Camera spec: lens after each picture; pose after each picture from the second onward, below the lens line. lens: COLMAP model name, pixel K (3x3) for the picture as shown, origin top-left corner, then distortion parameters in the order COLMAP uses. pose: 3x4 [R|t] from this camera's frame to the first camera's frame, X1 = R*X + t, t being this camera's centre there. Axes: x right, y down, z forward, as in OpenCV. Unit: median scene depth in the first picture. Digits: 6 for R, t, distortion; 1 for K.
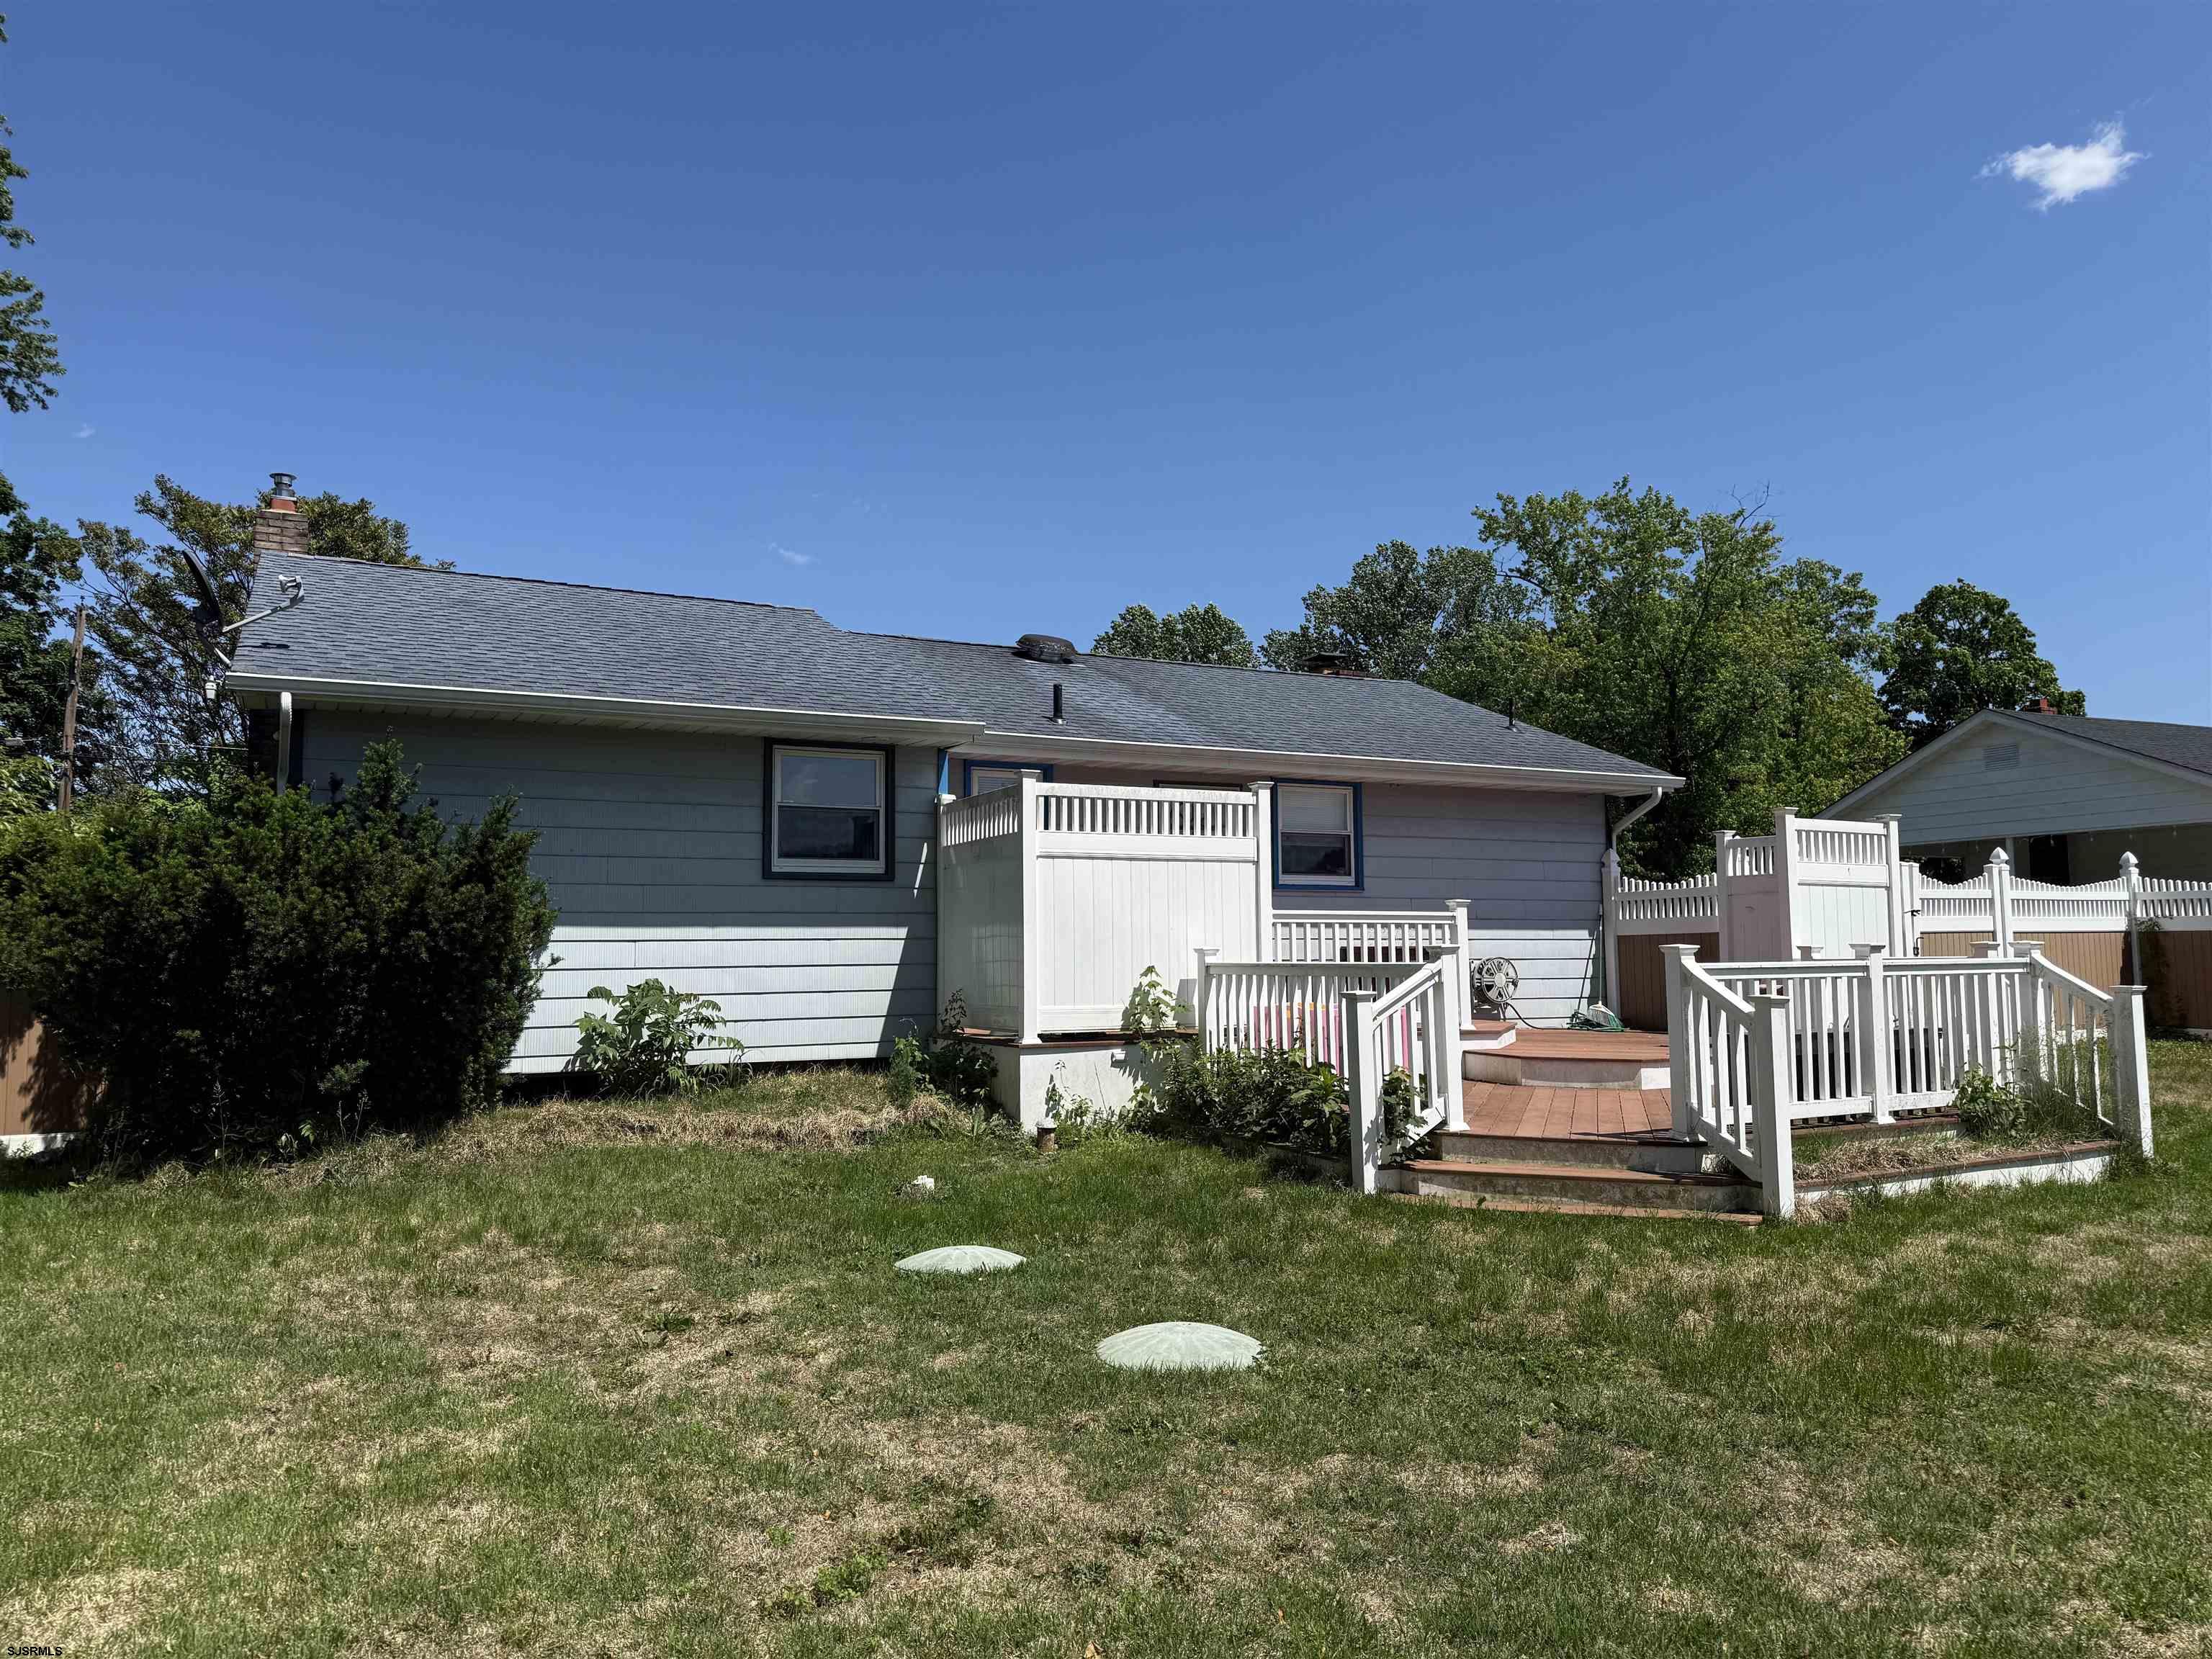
lens RADIAL K [[1536.8, 0, 1099.4], [0, 1536.8, 852.7], [0, 0, 1]] dist [0.086875, -0.112895]
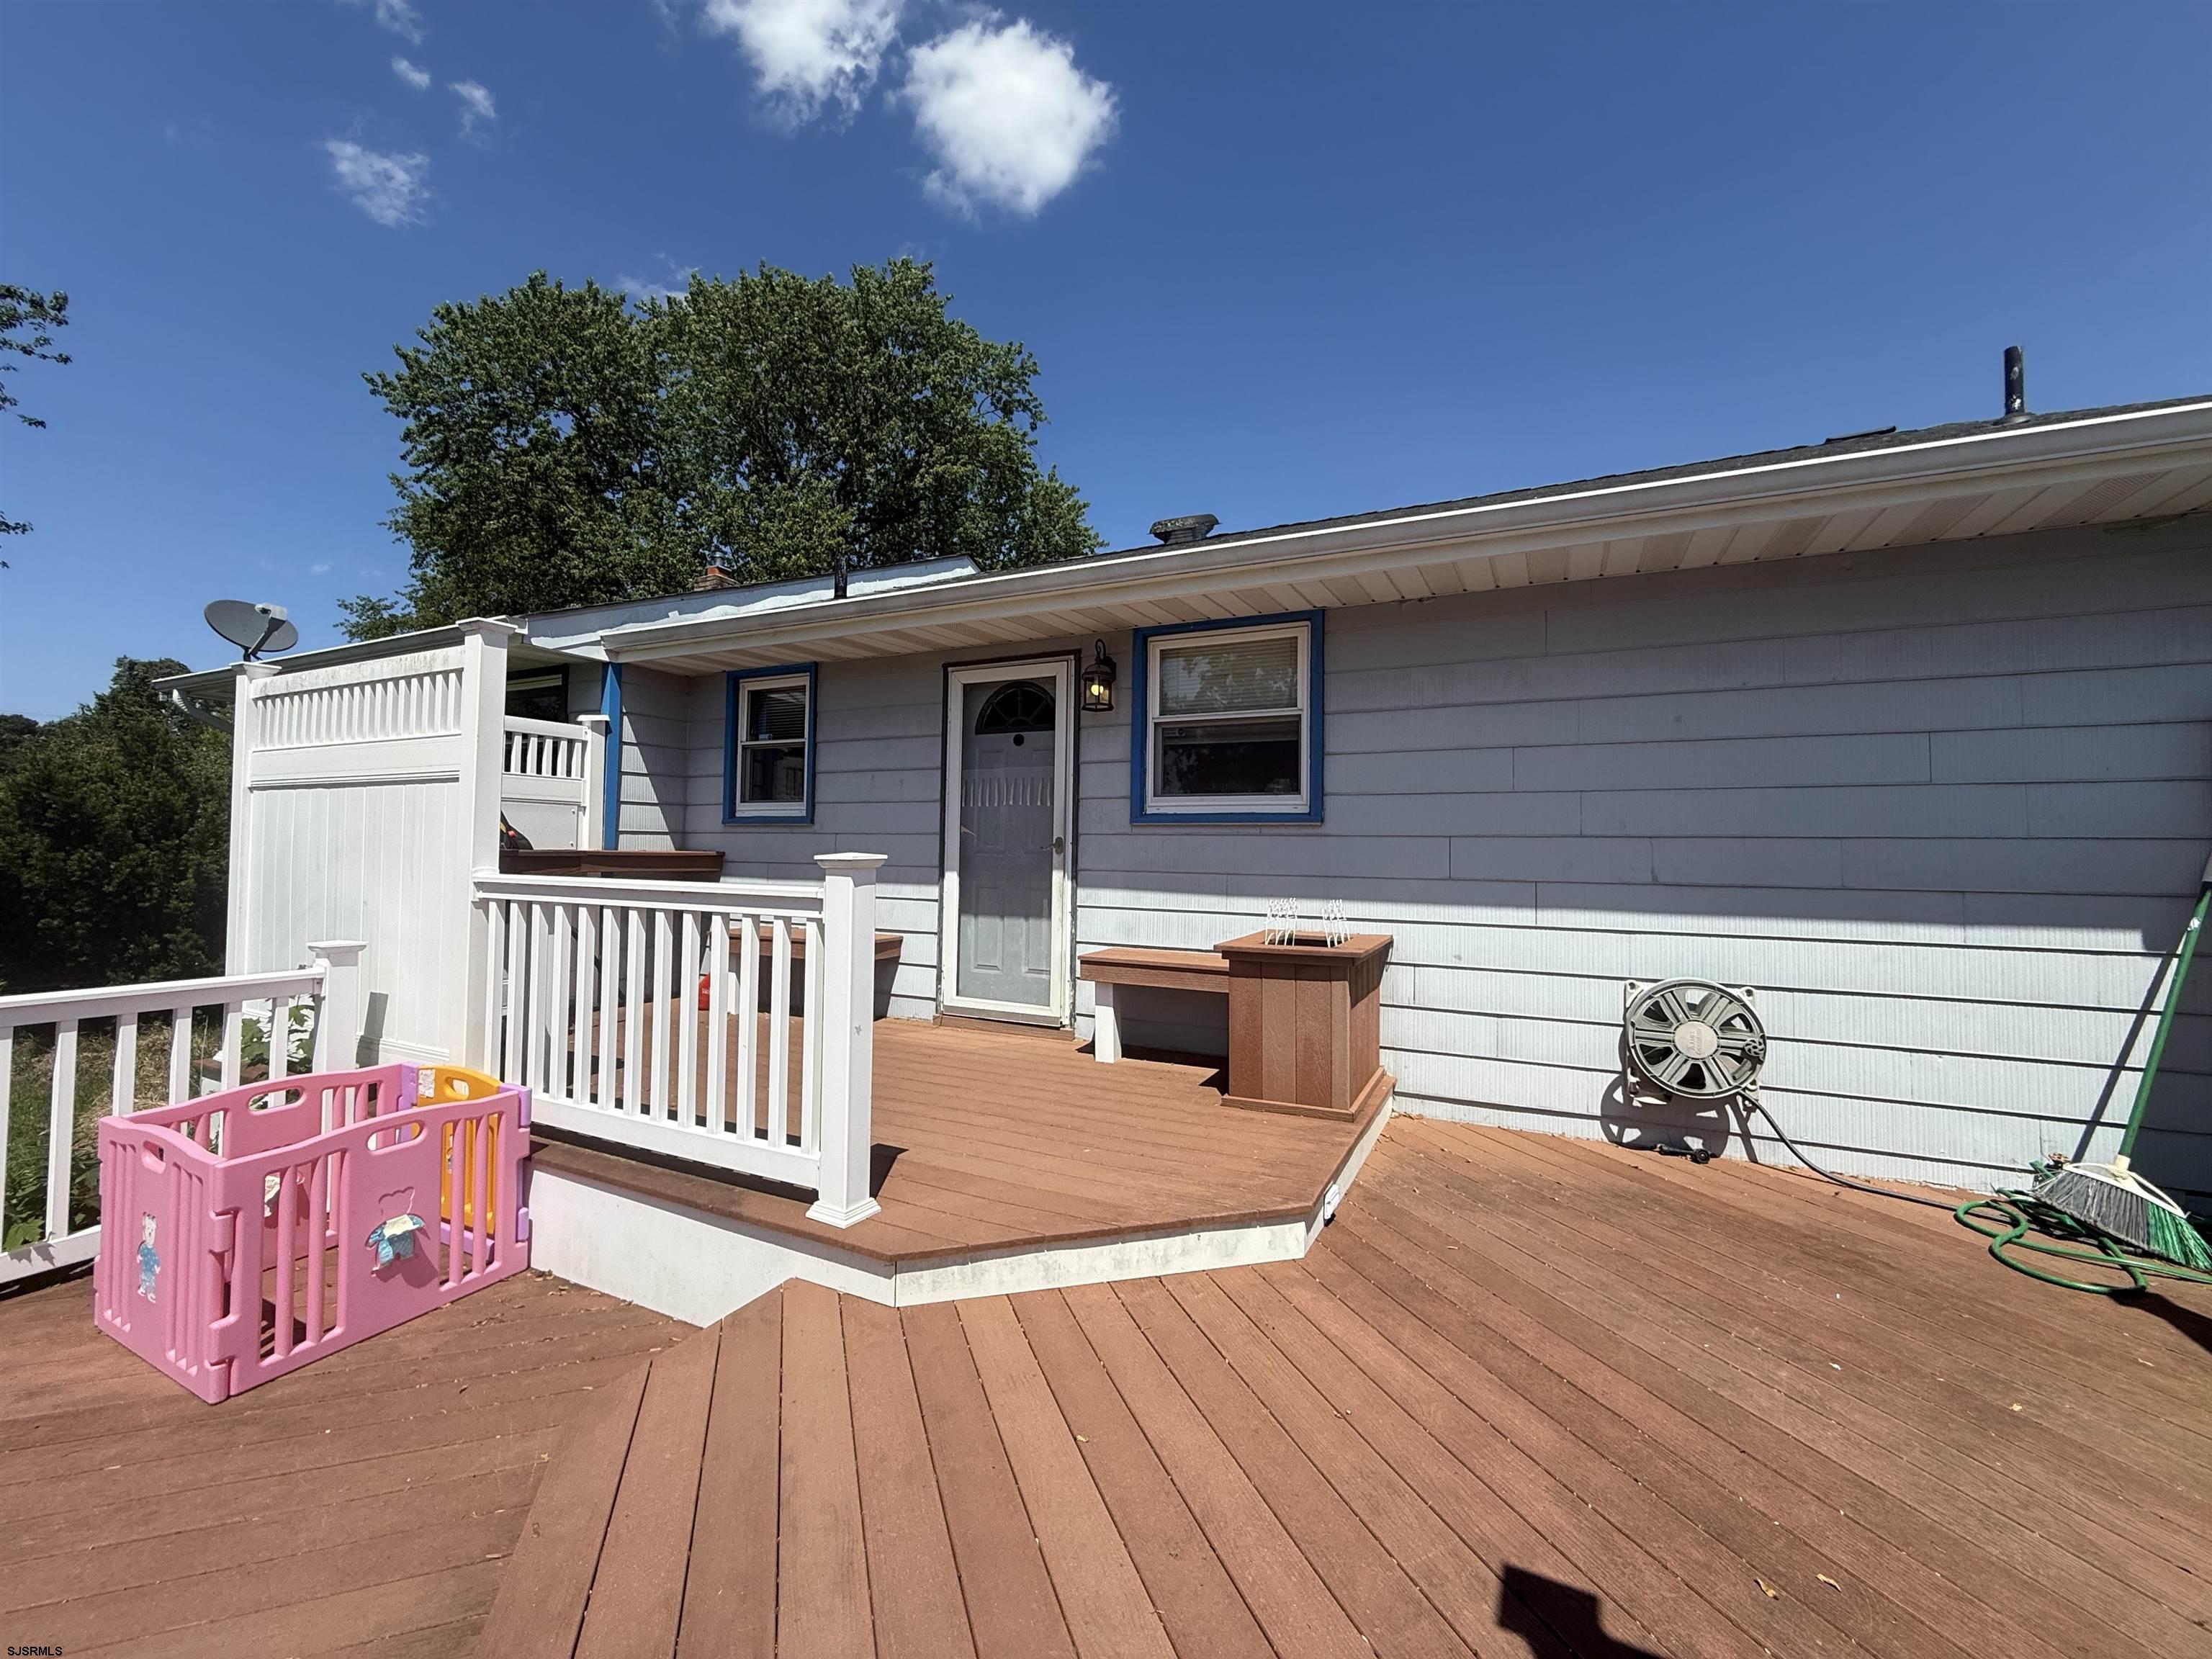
lens RADIAL K [[878.8, 0, 1104.1], [0, 878.8, 824.1], [0, 0, 1]] dist [0.002169, -0.001025]
pose [[0.600168, -0.009897, -0.799813, 0.461588], [0.034535, 0.999312, 0.013549, 0.024296], [0.799128, -0.035754, 0.600096, 0.982705]]
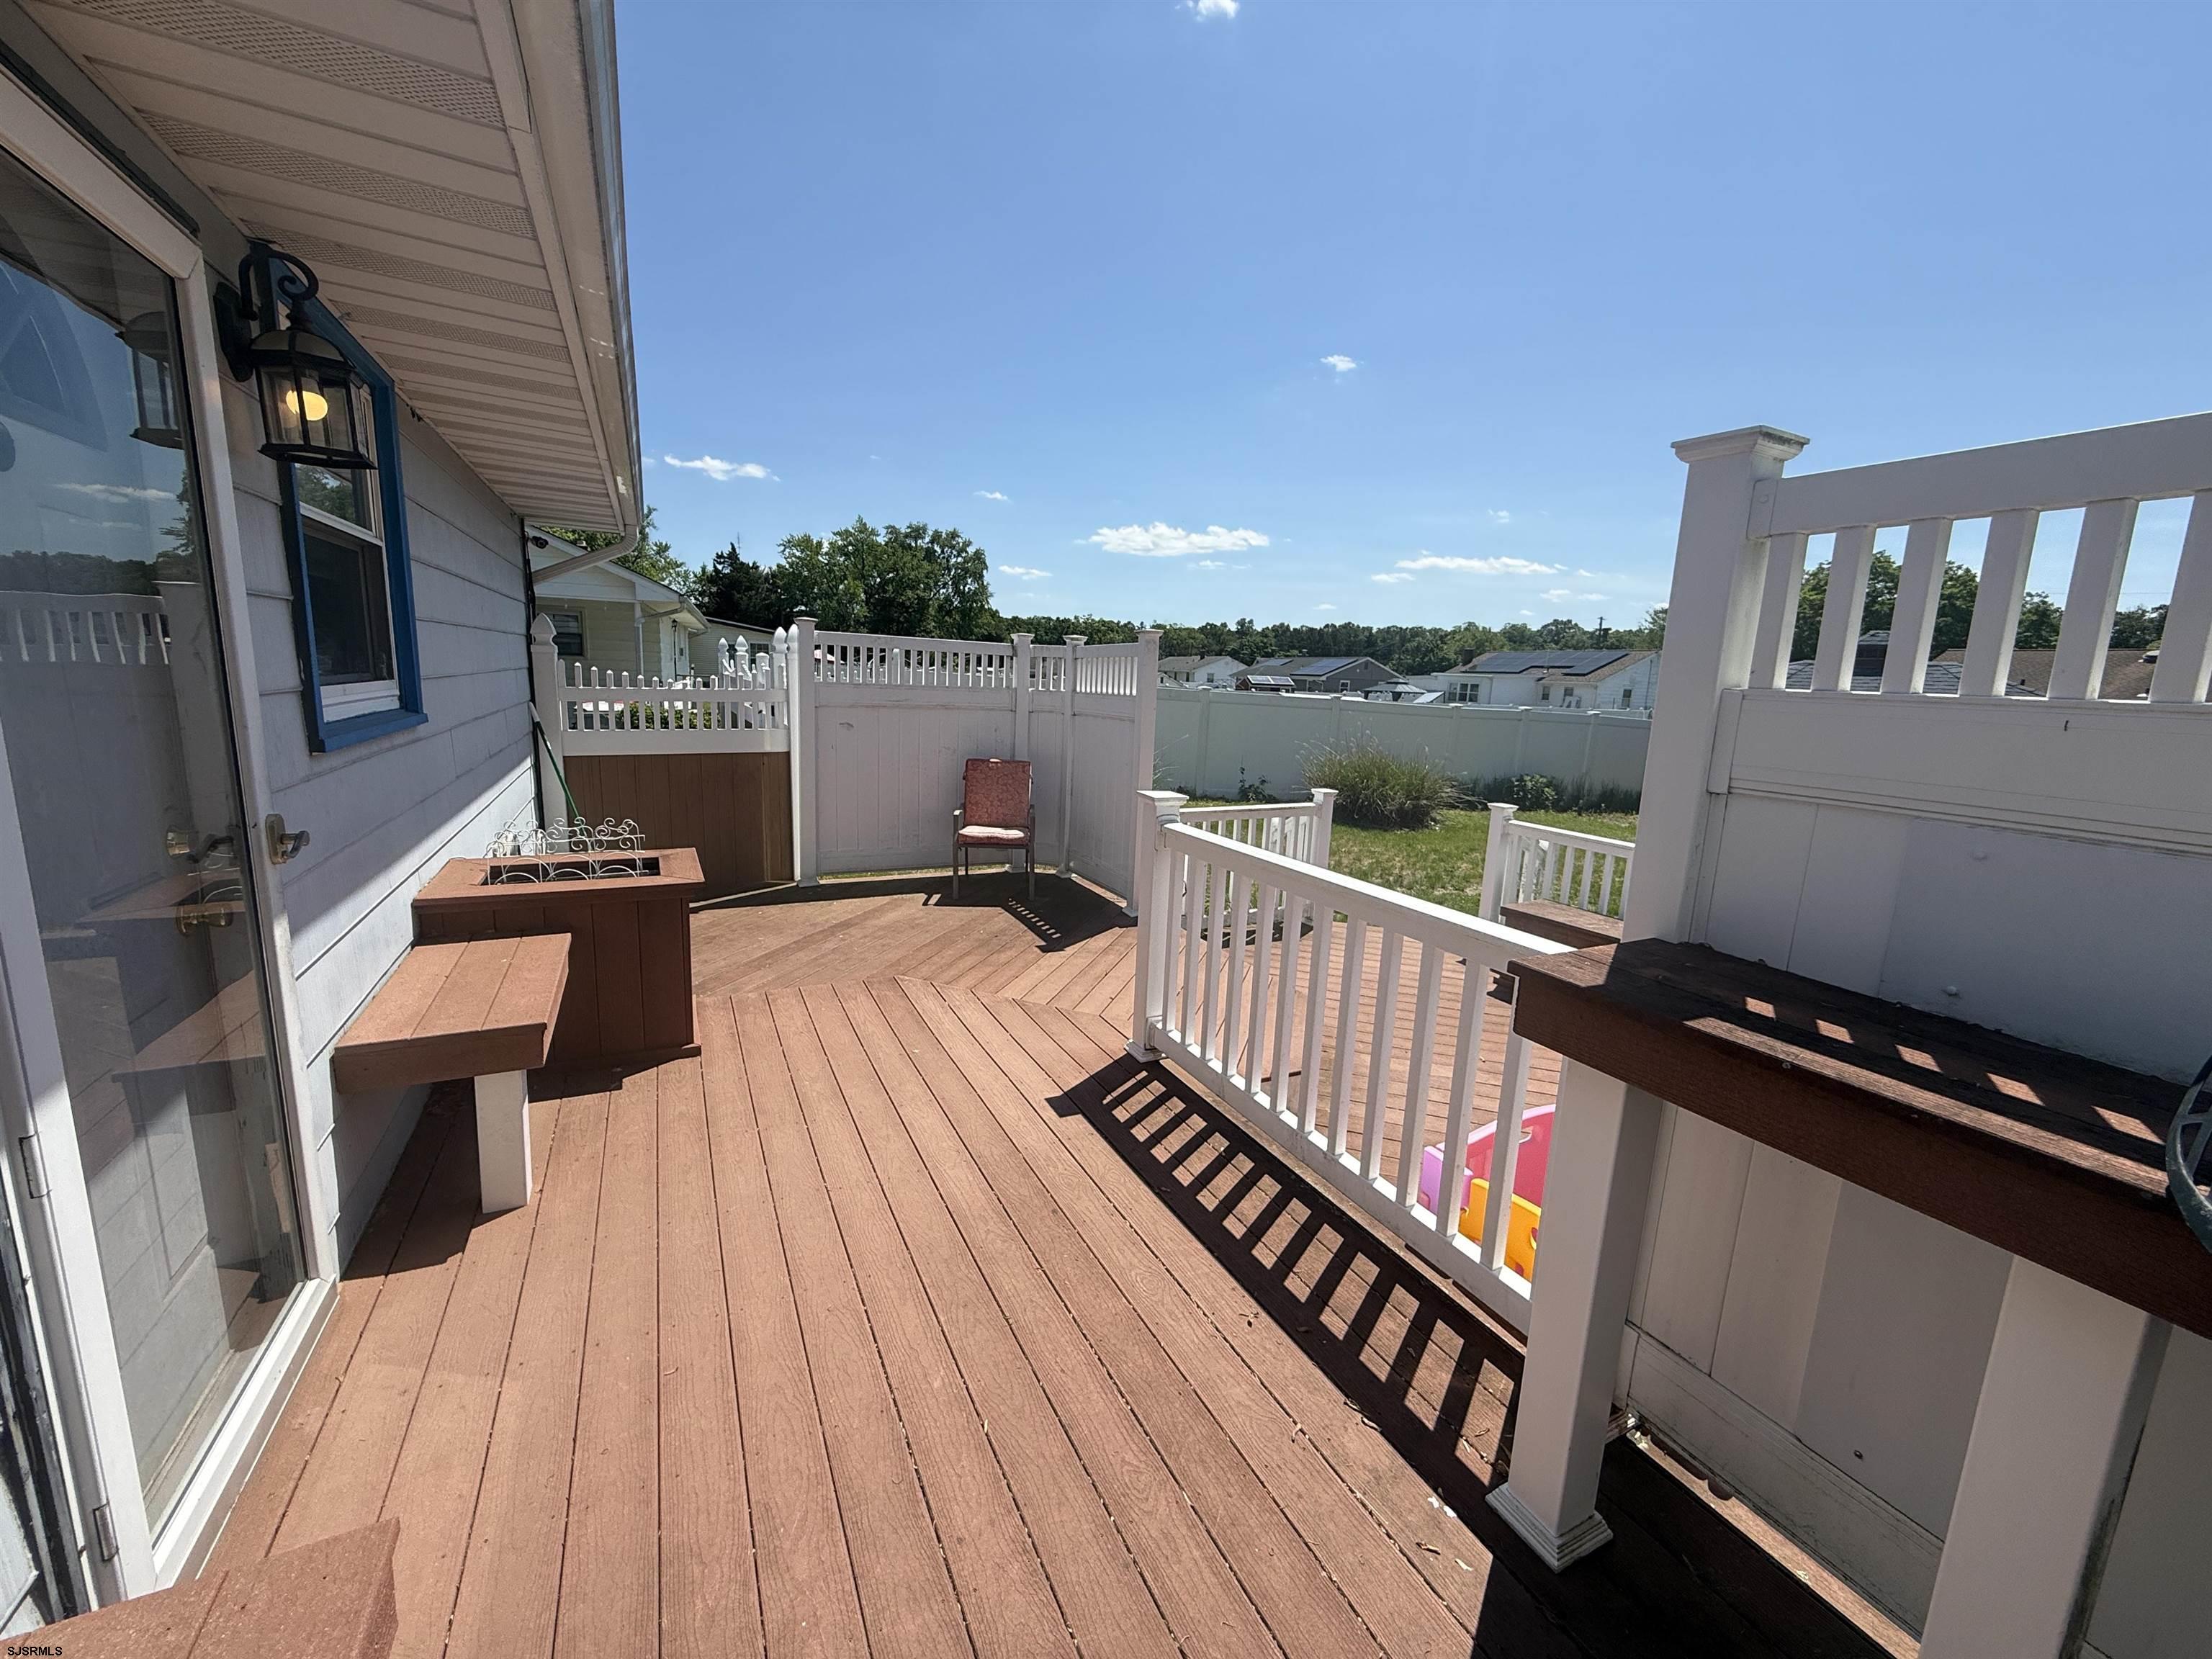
lens RADIAL K [[878.8, 0, 1117.4], [0, 878.8, 830.5], [0, 0, 1]] dist [0.002169, -0.001025]
pose [[-0.009652, -0.167330, 0.985854, -0.031016], [-0.106940, 0.980418, 0.165361, -0.000222], [-0.994219, -0.103831, -0.027357, 1.084733]]
